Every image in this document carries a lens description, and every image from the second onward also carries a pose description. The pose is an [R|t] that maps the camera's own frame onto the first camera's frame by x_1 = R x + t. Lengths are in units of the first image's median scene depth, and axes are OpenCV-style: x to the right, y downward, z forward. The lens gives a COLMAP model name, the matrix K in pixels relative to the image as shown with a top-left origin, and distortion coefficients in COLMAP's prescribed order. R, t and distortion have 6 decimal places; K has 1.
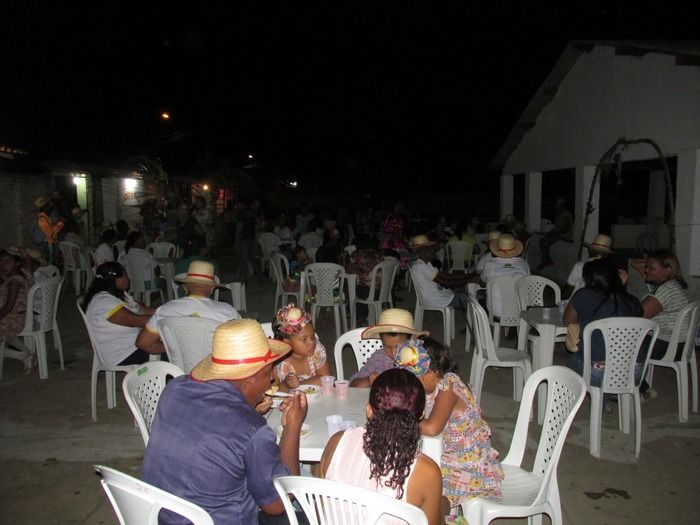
lens RADIAL K [[601.2, 0, 348.2], [0, 601.2, 261.9], [0, 0, 1]] dist [-0.001517, -0.021106]
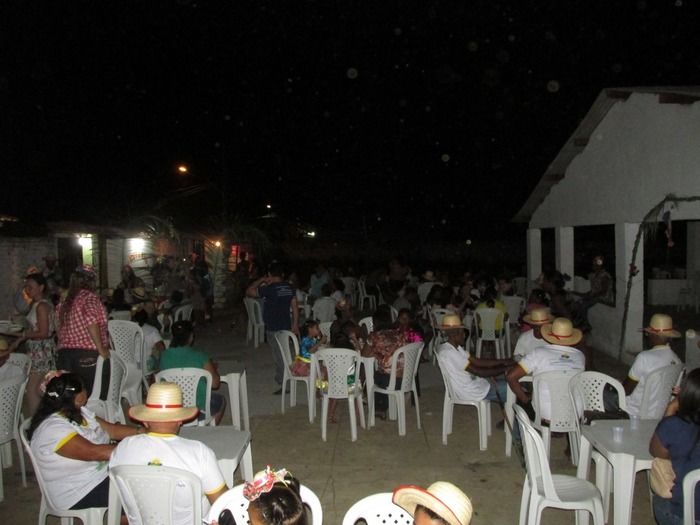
lens RADIAL K [[601.2, 0, 351.3], [0, 601.2, 262.6], [0, 0, 1]] dist [-0.001517, -0.021106]
pose [[0.999541, -0.014402, -0.026669, 0.004678], [0.012353, 0.997074, -0.075443, -0.044076], [0.027677, 0.075079, 0.996793, 0.107465]]
